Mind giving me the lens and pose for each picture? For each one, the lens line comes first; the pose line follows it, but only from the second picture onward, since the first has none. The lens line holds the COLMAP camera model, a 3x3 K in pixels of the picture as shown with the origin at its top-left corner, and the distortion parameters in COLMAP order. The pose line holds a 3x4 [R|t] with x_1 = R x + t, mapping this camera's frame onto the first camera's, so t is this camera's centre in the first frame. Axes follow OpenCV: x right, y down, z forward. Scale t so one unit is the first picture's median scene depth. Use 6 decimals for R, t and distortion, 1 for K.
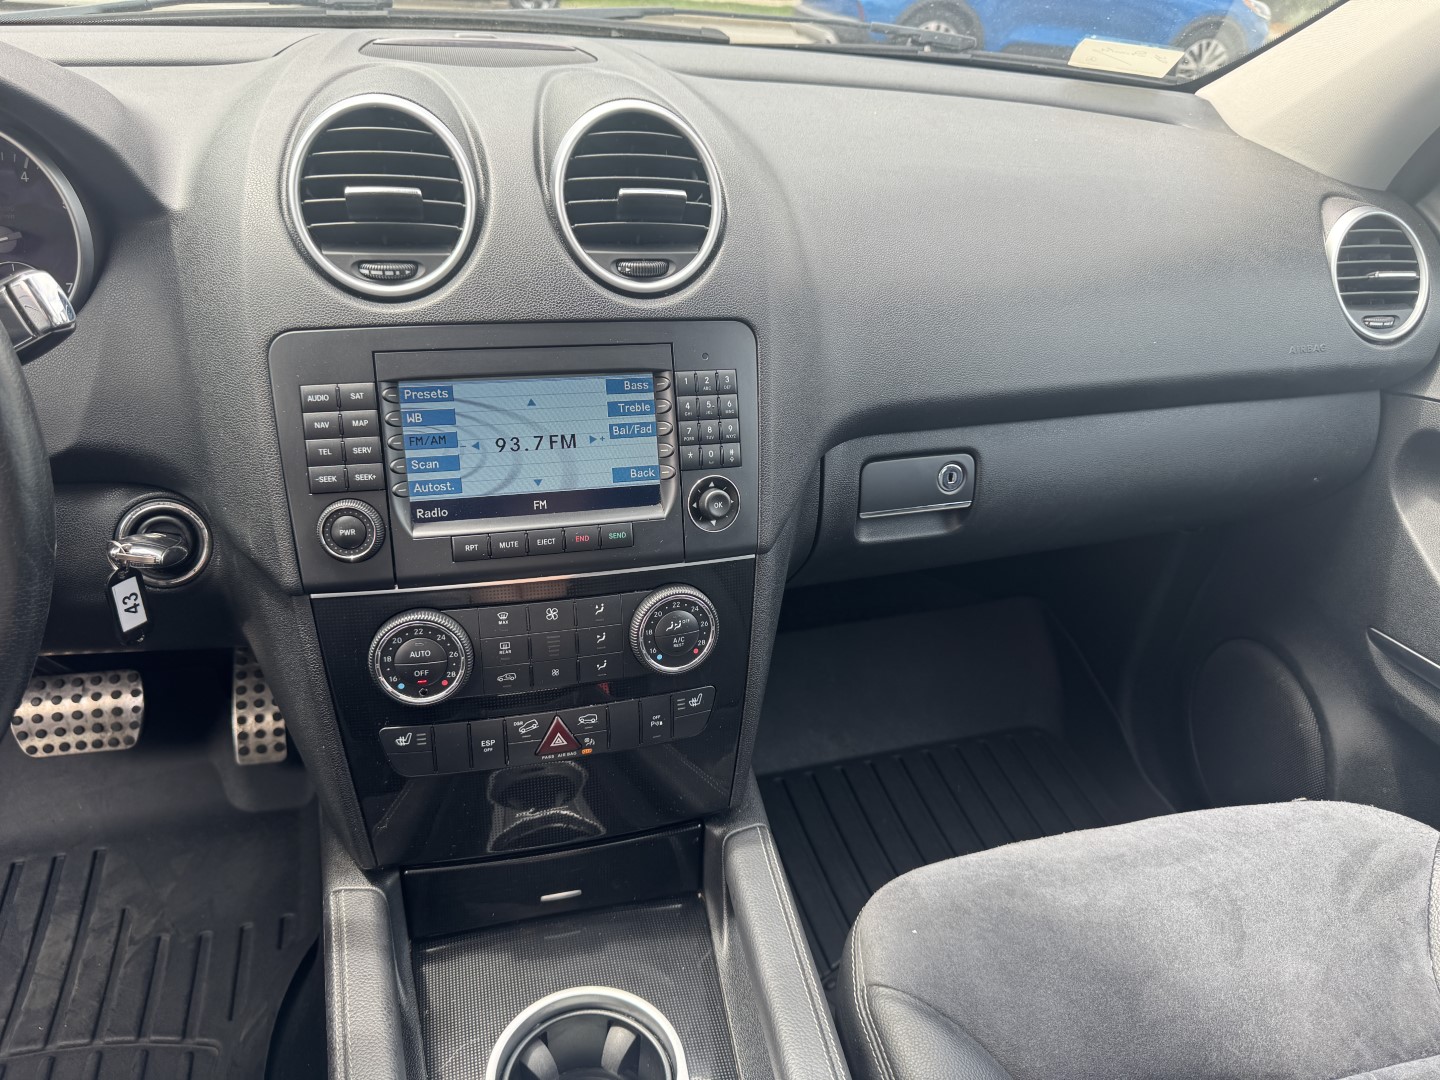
lens RADIAL K [[1028.2, 0, 720.0], [0, 1028.2, 540.0], [0, 0, 1]] dist [0.065624, -0.100118]
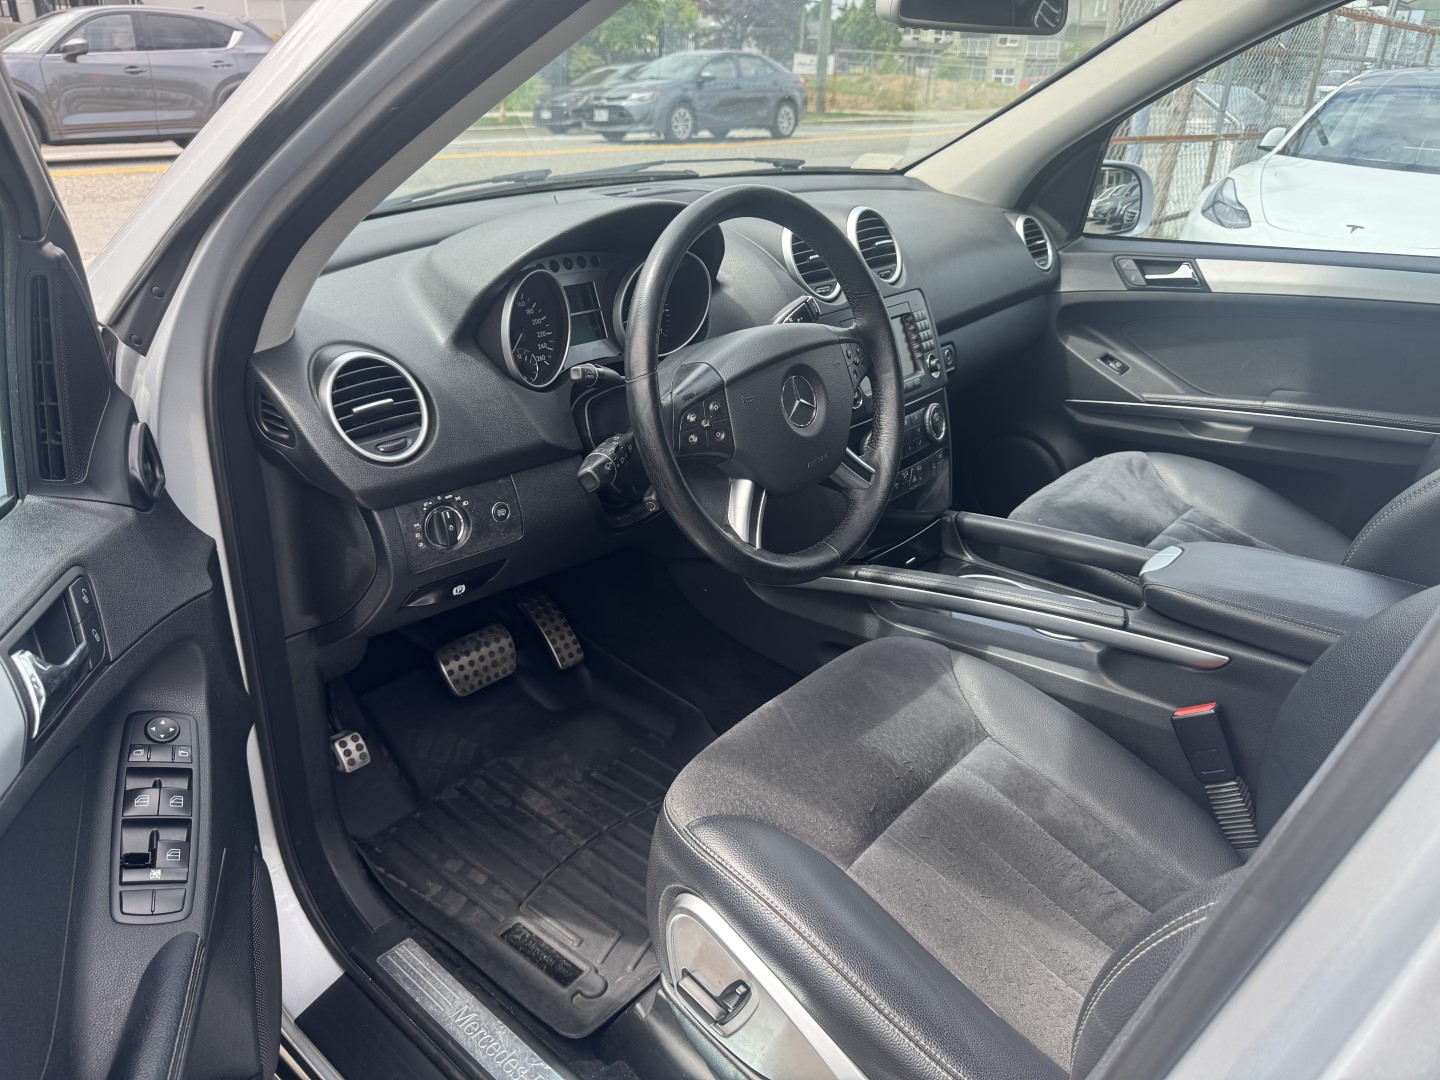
lens RADIAL K [[1031.8, 0, 720.0], [0, 1031.8, 540.0], [0, 0, 1]] dist [0.068449, -0.065263]
pose [[0.823614, -0.280740, 0.492792, -1.726798], [0.313860, 0.949330, 0.016266, 0.153188], [-0.472389, 0.141271, 0.869995, -0.800655]]
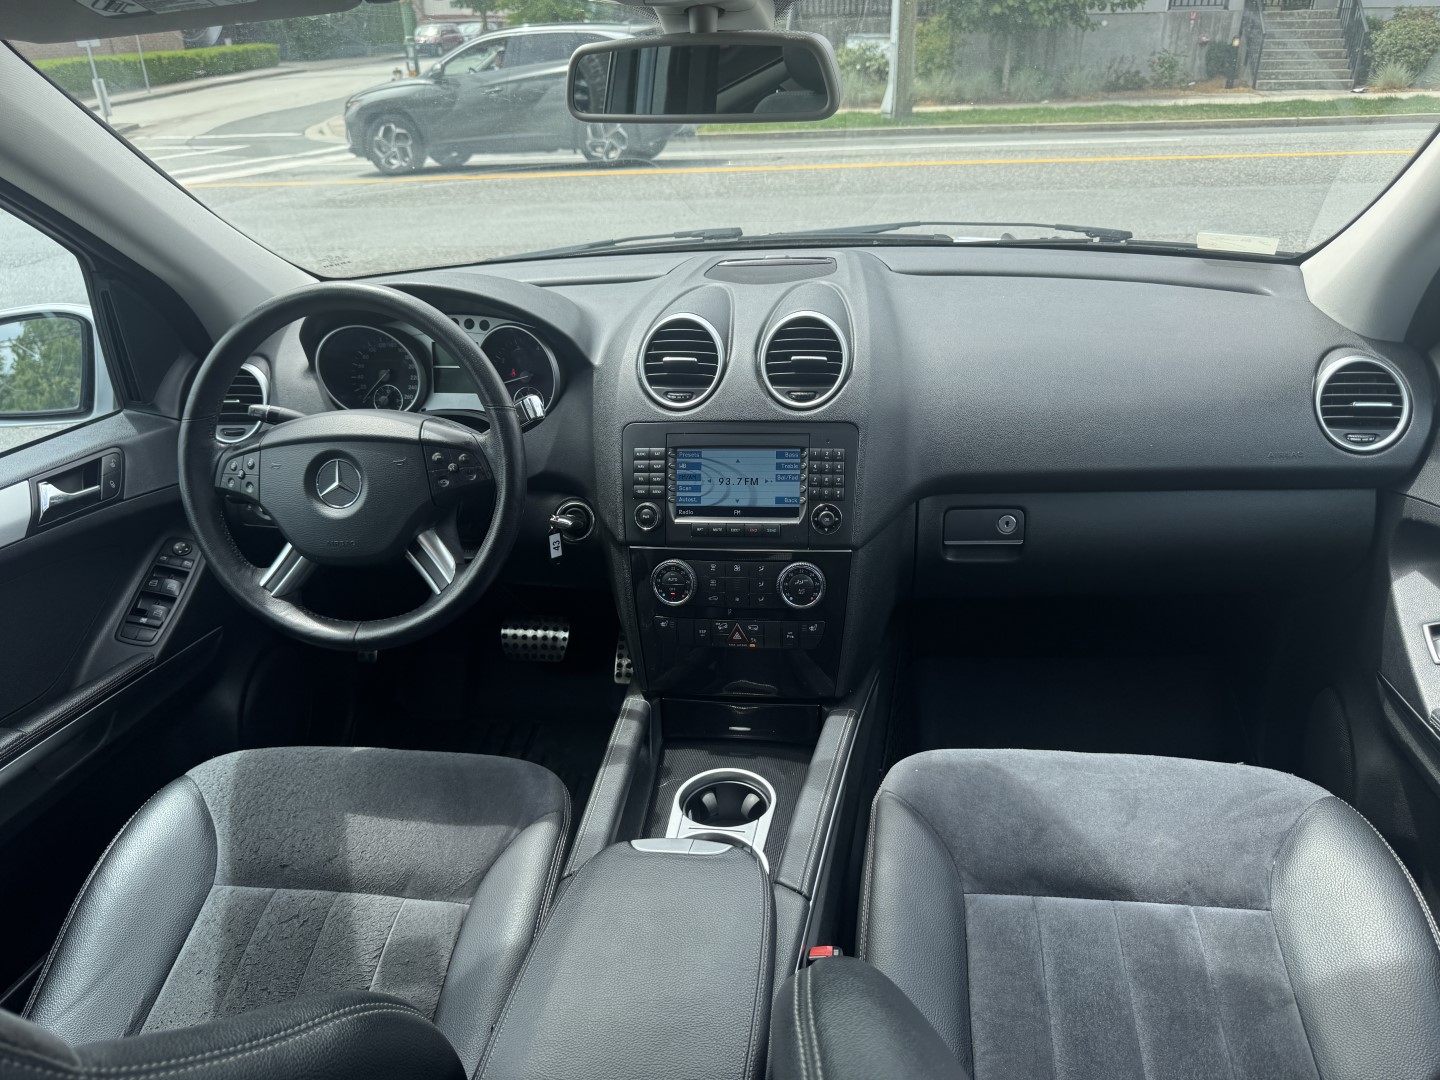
lens RADIAL K [[1020.5, 0, 720.0], [0, 1020.5, 540.0], [0, 0, 1]] dist [0.128519, -0.203232]
pose [[0.913311, 0.073398, -0.400594, 0.575939], [-0.111252, 0.991178, -0.072035, 0.161119], [0.391773, 0.110357, 0.913420, -0.786987]]
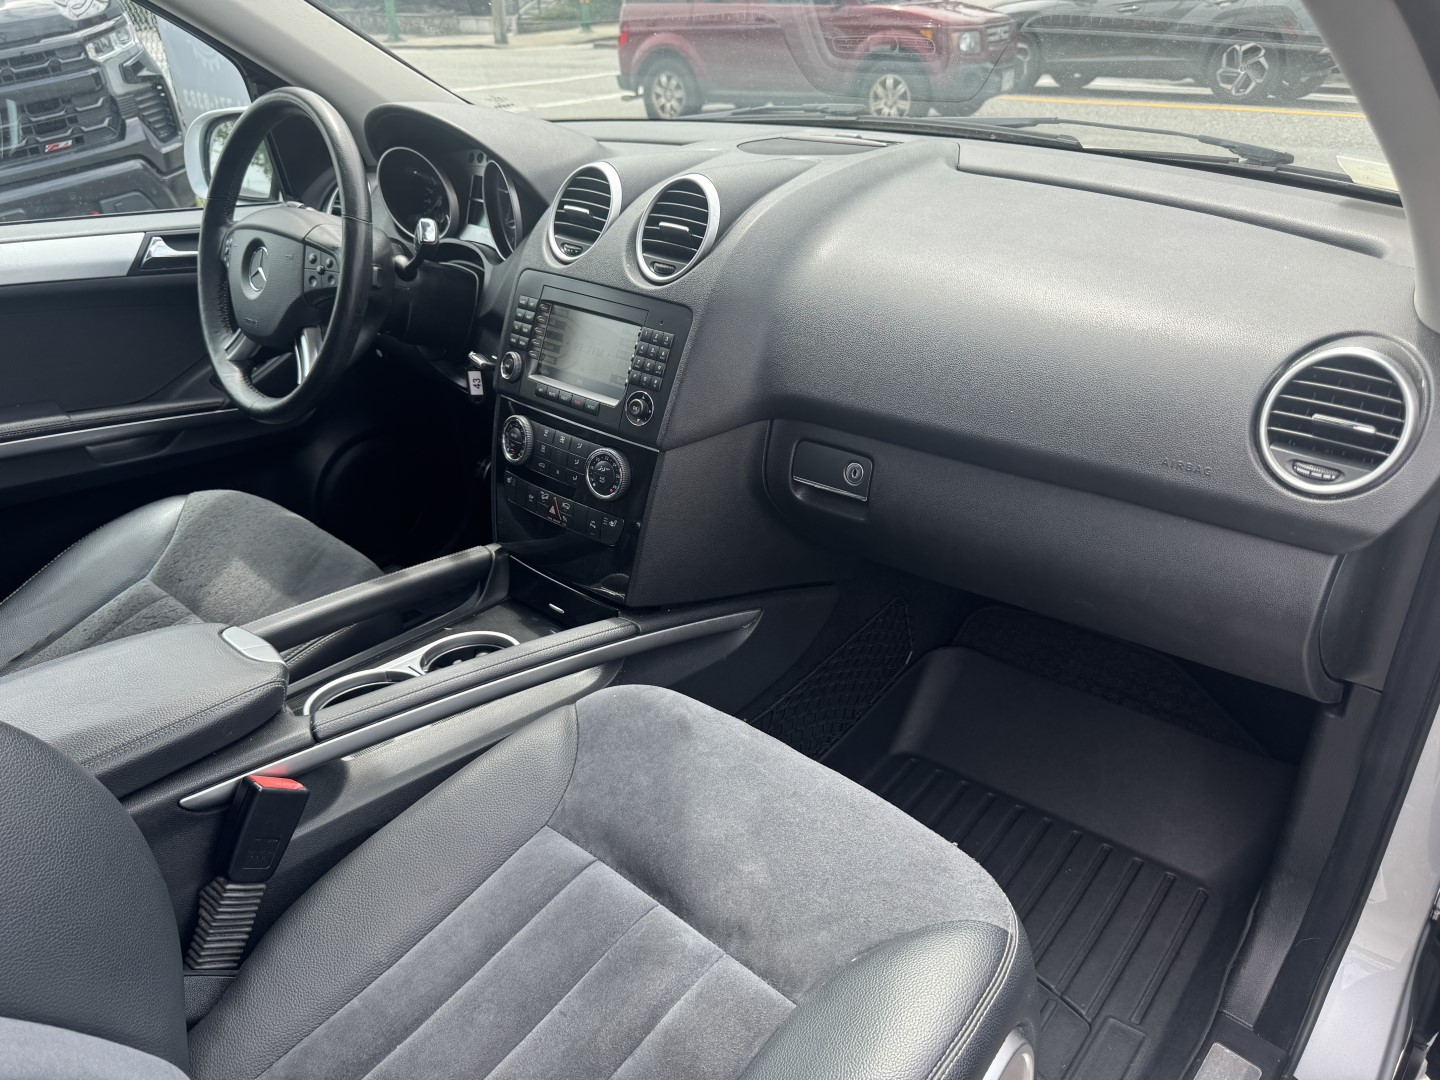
lens RADIAL K [[1028.2, 0, 720.0], [0, 1028.2, 540.0], [0, 0, 1]] dist [0.065624, -0.100118]
pose [[0.540394, 0.327510, -0.775056, 1.467637], [-0.384355, 0.915500, 0.118872, -0.090129], [0.748495, 0.233659, 0.620611, 0.105624]]
